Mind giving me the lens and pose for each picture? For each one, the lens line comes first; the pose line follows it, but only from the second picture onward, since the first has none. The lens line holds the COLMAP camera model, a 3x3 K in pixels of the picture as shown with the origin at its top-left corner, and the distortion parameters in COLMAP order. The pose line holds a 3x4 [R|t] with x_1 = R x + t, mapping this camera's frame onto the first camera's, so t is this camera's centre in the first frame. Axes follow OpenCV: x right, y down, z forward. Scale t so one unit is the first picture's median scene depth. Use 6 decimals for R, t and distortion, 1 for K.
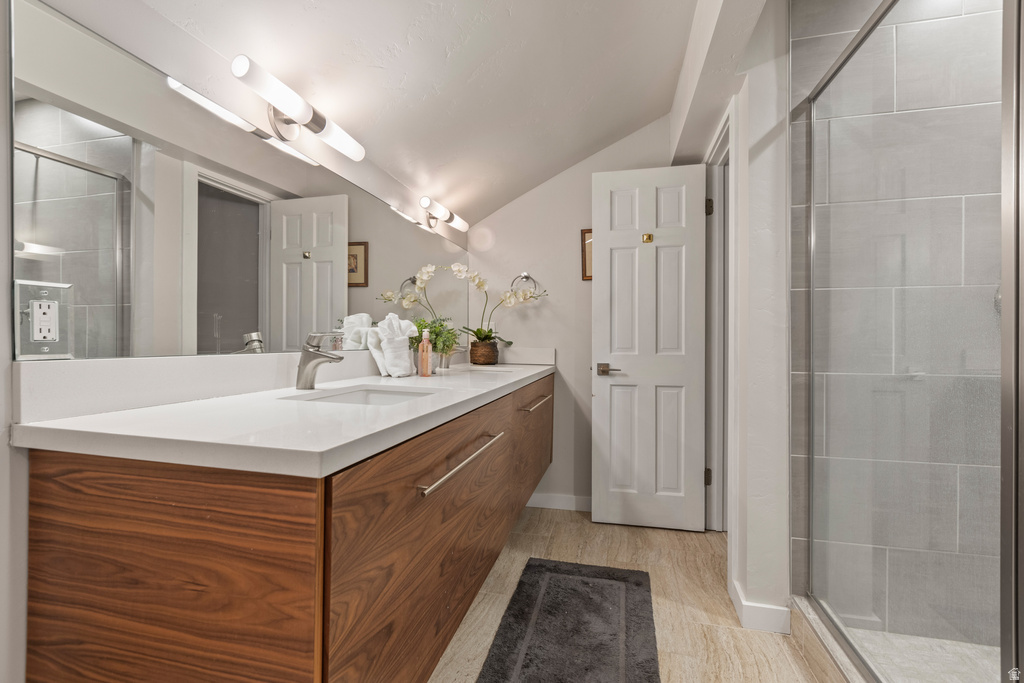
lens RADIAL K [[464.3, 0, 503.1], [0, 464.3, 338.4], [0, 0, 1]] dist [0.006992, -0.003293]
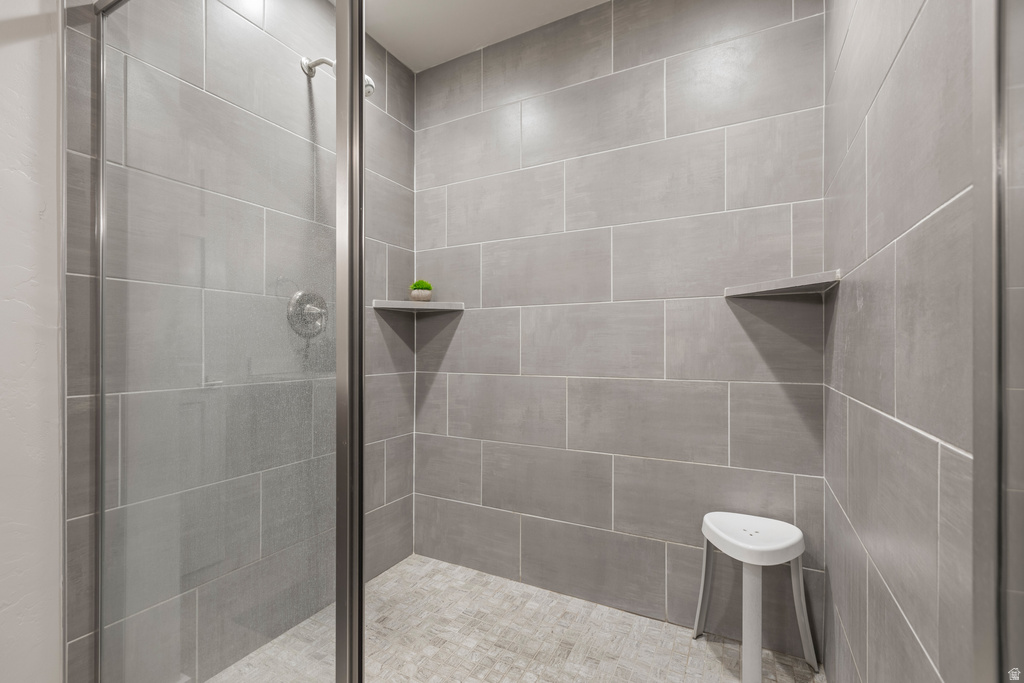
lens RADIAL K [[464.3, 0, 505.4], [0, 464.3, 346.5], [0, 0, 1]] dist [0.006992, -0.003293]
pose [[0.269659, 0.002629, 0.962952, 0.142383], [0.004187, 0.999984, -0.003902, 0.005338], [-0.962947, 0.005084, 0.269643, 0.209512]]
